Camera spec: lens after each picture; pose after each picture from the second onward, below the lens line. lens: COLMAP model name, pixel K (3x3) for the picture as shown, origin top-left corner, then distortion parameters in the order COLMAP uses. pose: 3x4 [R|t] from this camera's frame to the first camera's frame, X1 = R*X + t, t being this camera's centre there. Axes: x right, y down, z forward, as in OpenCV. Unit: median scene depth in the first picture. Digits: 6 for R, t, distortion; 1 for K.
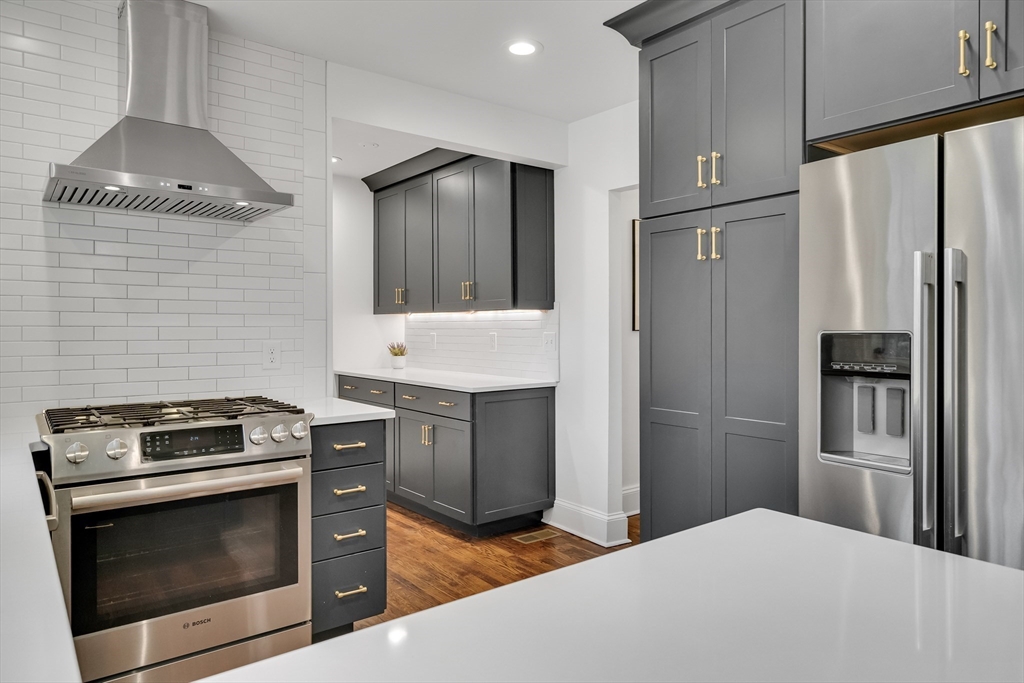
lens RADIAL K [[648.1, 0, 509.9], [0, 648.1, 330.9], [0, 0, 1]] dist [0.004042, 0.002765]
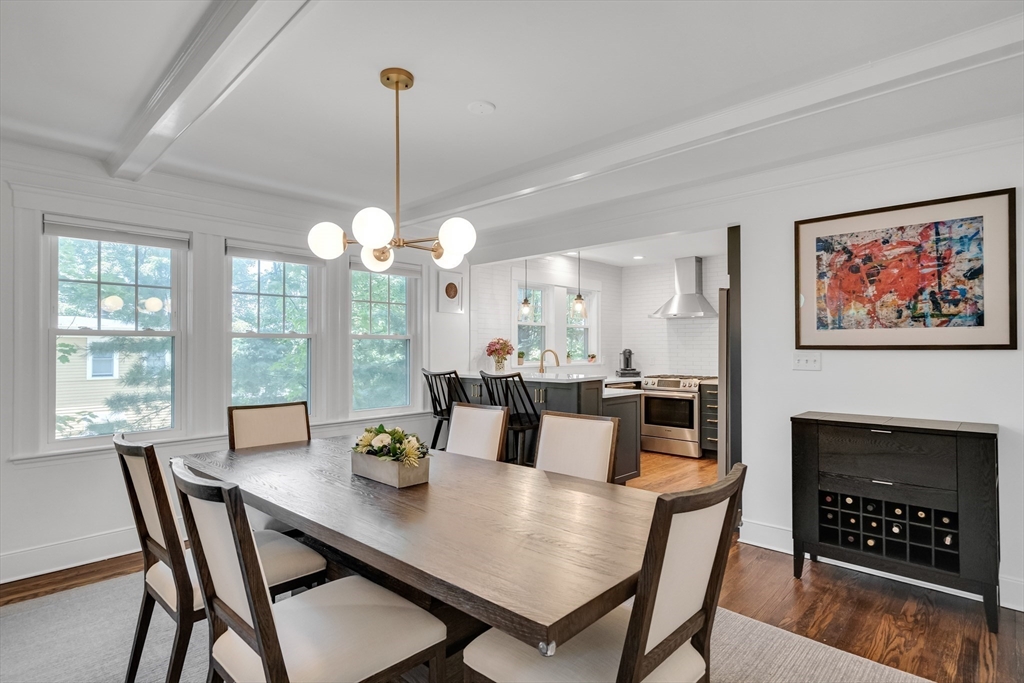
lens RADIAL K [[514.6, 0, 512.6], [0, 514.6, 343.6], [0, 0, 1]] dist [-0.004587, 0.000674]
pose [[0.163153, -0.011007, -0.986539, 1.151353], [-0.004825, 0.999917, -0.011955, -0.011842], [0.986589, 0.006710, 0.163087, -0.198181]]
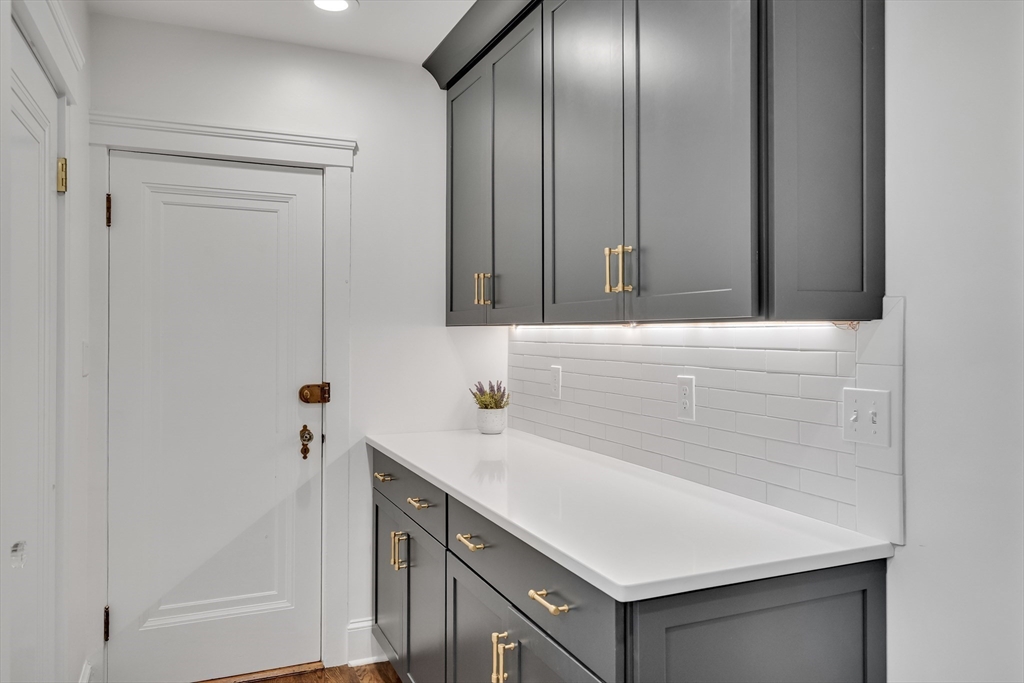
lens RADIAL K [[759.7, 0, 511.1], [0, 759.7, 332.8], [0, 0, 1]] dist [0.001278, -0.006300]
pose [[0.971144, 0.002059, -0.238483, -0.021165], [-0.003330, 0.999982, -0.004928, -0.023143], [0.238469, 0.005580, 0.971134, 0.561582]]
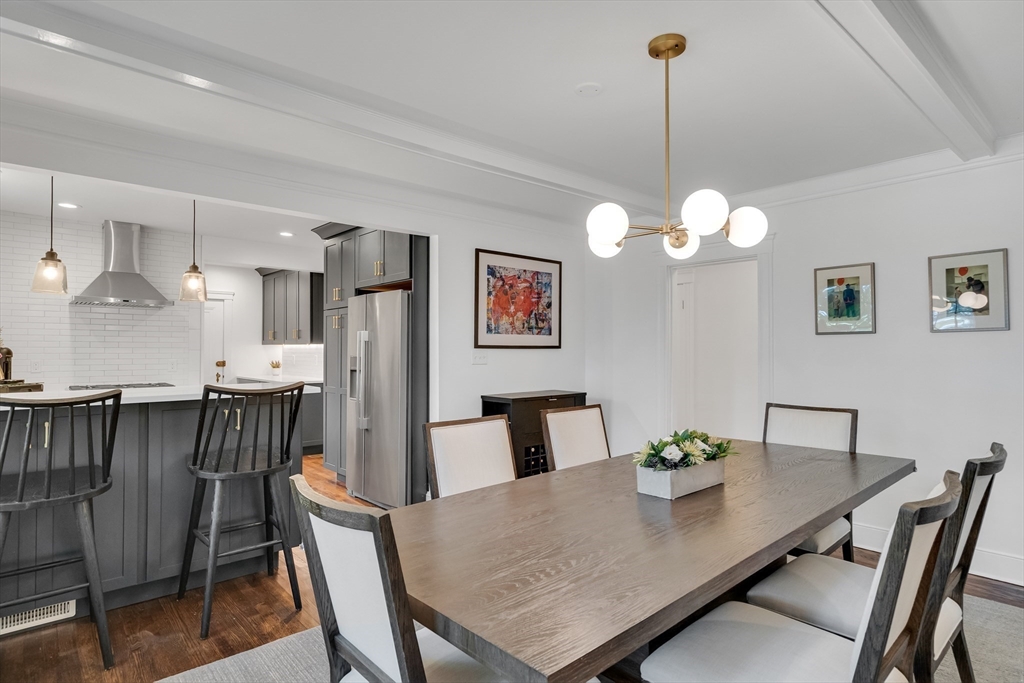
lens RADIAL K [[545.1, 0, 514.9], [0, 545.1, 341.2], [0, 0, 1]] dist [0.001974, 0.000447]
pose [[0.996730, 0.001763, 0.080783, 0.463645], [-0.000154, 0.999802, -0.019913, -0.007122], [-0.080802, 0.019835, 0.996533, -0.692653]]
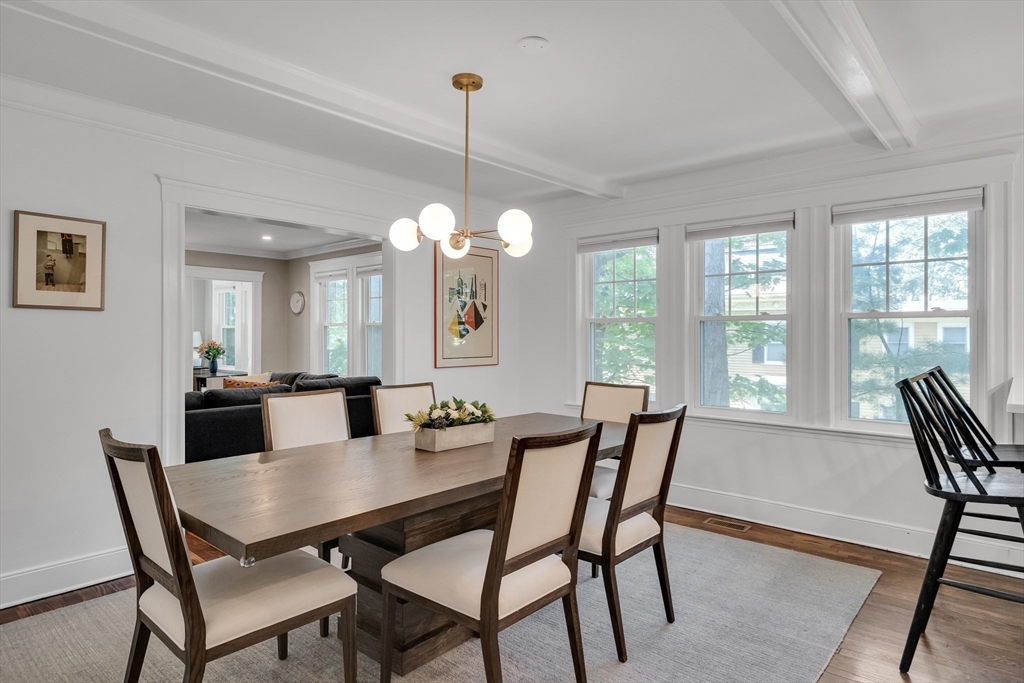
lens RADIAL K [[569.6, 0, 511.8], [0, 569.6, 341.8], [0, 0, 1]] dist [0.004825, 0.000448]
pose [[-0.979510, 0.000175, -0.201396, 0.720471], [-0.004079, 0.999777, 0.020707, -0.014381], [0.201354, 0.021104, -0.979291, 0.381486]]
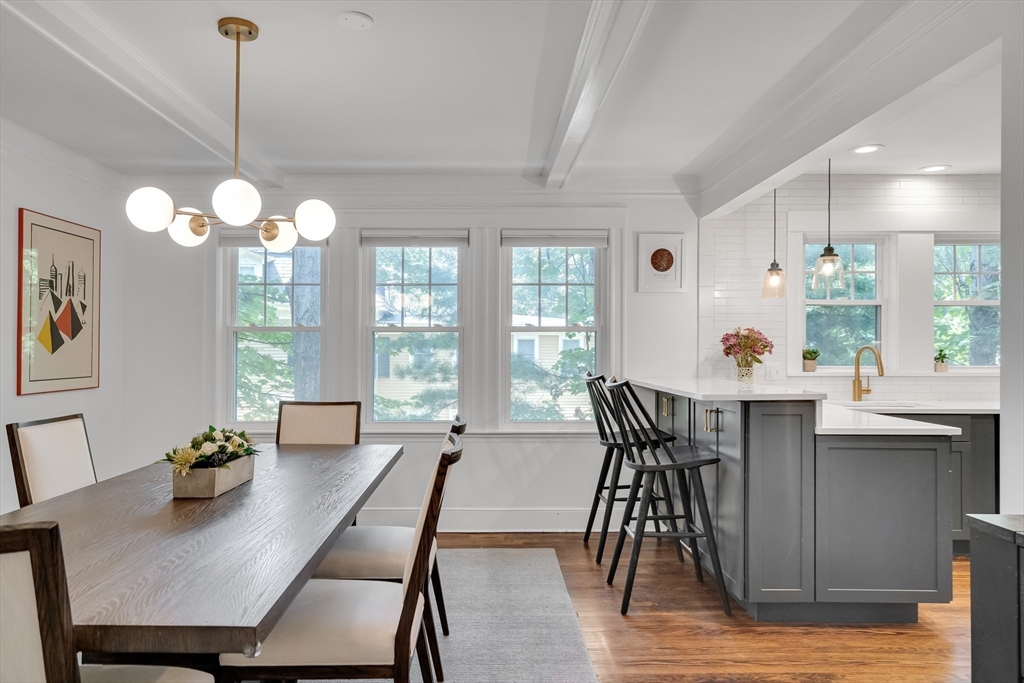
lens RADIAL K [[655.7, 0, 497.9], [0, 655.7, 341.2], [0, 0, 1]] dist [0.000060, 0.001661]
pose [[-0.604874, -0.008287, -0.796278, 0.939049], [-0.007064, 0.999962, -0.005040, -0.011549], [0.796290, 0.002577, -0.604910, 0.292970]]
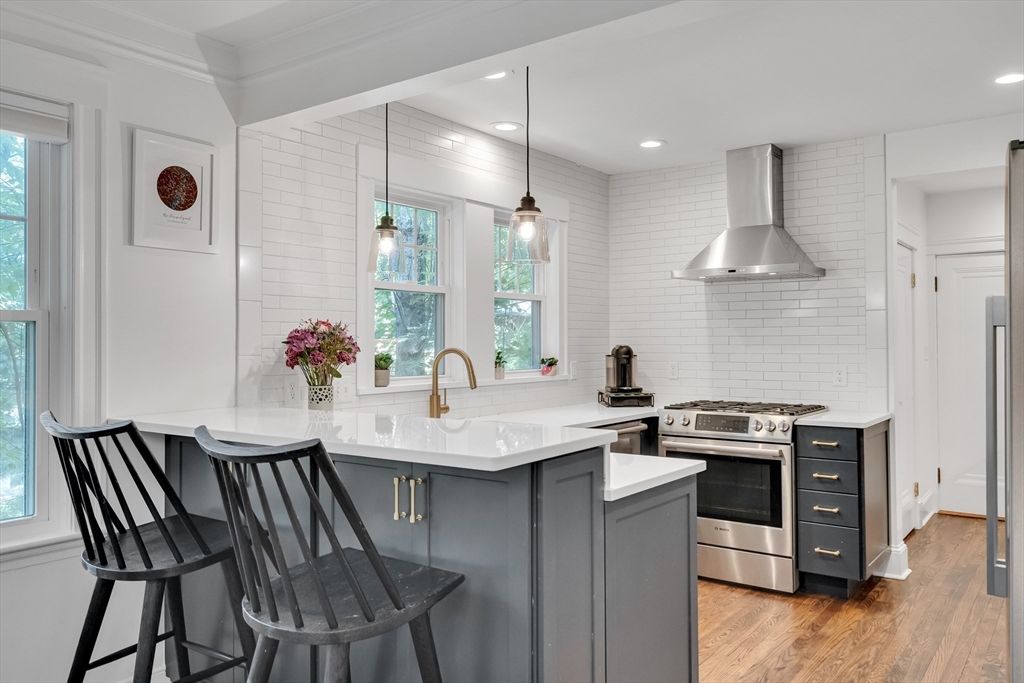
lens RADIAL K [[759.7, 0, 498.6], [0, 759.7, 333.6], [0, 0, 1]] dist [0.001278, -0.006300]
pose [[0.270301, -0.014194, -0.962671, 0.625341], [-0.000283, 0.999890, -0.014822, -0.016917], [0.962776, 0.004279, 0.270267, -0.052787]]
